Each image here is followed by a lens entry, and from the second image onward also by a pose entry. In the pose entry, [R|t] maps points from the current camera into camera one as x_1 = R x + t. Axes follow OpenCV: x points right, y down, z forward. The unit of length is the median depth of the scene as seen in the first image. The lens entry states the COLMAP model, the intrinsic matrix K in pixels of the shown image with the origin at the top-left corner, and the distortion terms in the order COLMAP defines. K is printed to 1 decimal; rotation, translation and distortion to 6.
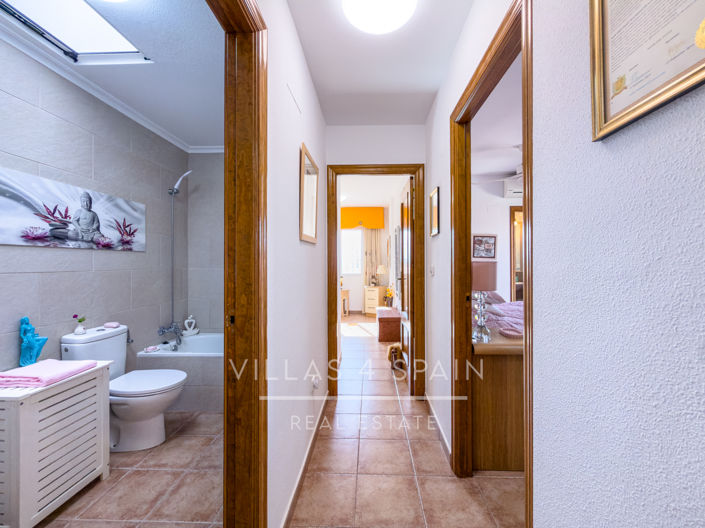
lens RADIAL K [[284.3, 0, 352.5], [0, 284.3, 264.0], [0, 0, 1]] dist [-0.000659, -0.000040]
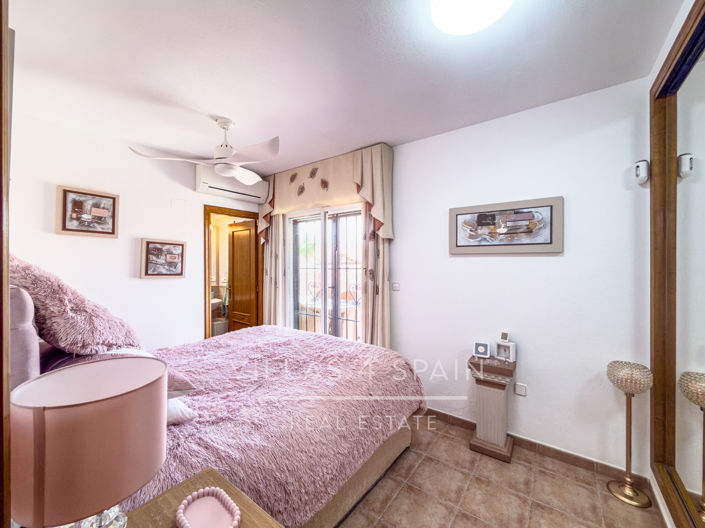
lens RADIAL K [[284.3, 0, 352.5], [0, 284.3, 264.0], [0, 0, 1]] dist [-0.000659, -0.000040]
pose [[0.553874, 0.003388, 0.832594, 0.154846], [-0.000918, 0.999994, -0.003459, -0.046890], [-0.832600, 0.001152, 0.553874, 0.272658]]
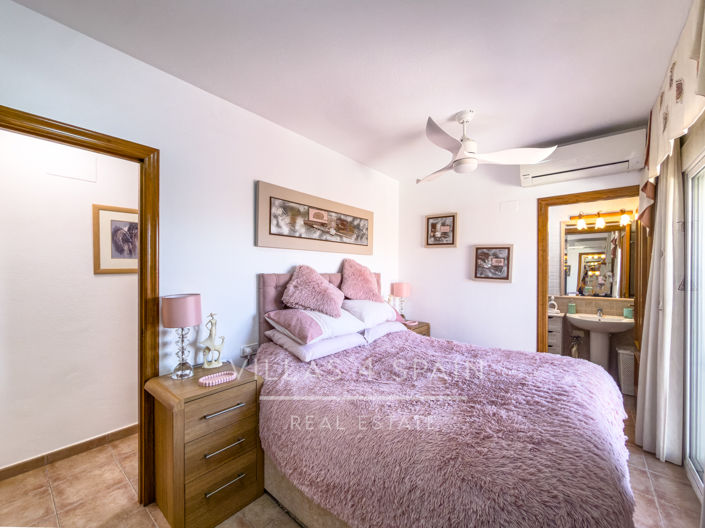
lens RADIAL K [[294.5, 0, 352.5], [0, 294.5, 264.0], [0, 0, 1]] dist [-0.000364, -0.000018]
pose [[0.815423, -0.004291, -0.578850, 0.600249], [-0.004780, 0.999889, -0.014146, -0.046225], [0.578846, 0.014302, 0.815311, 0.227070]]
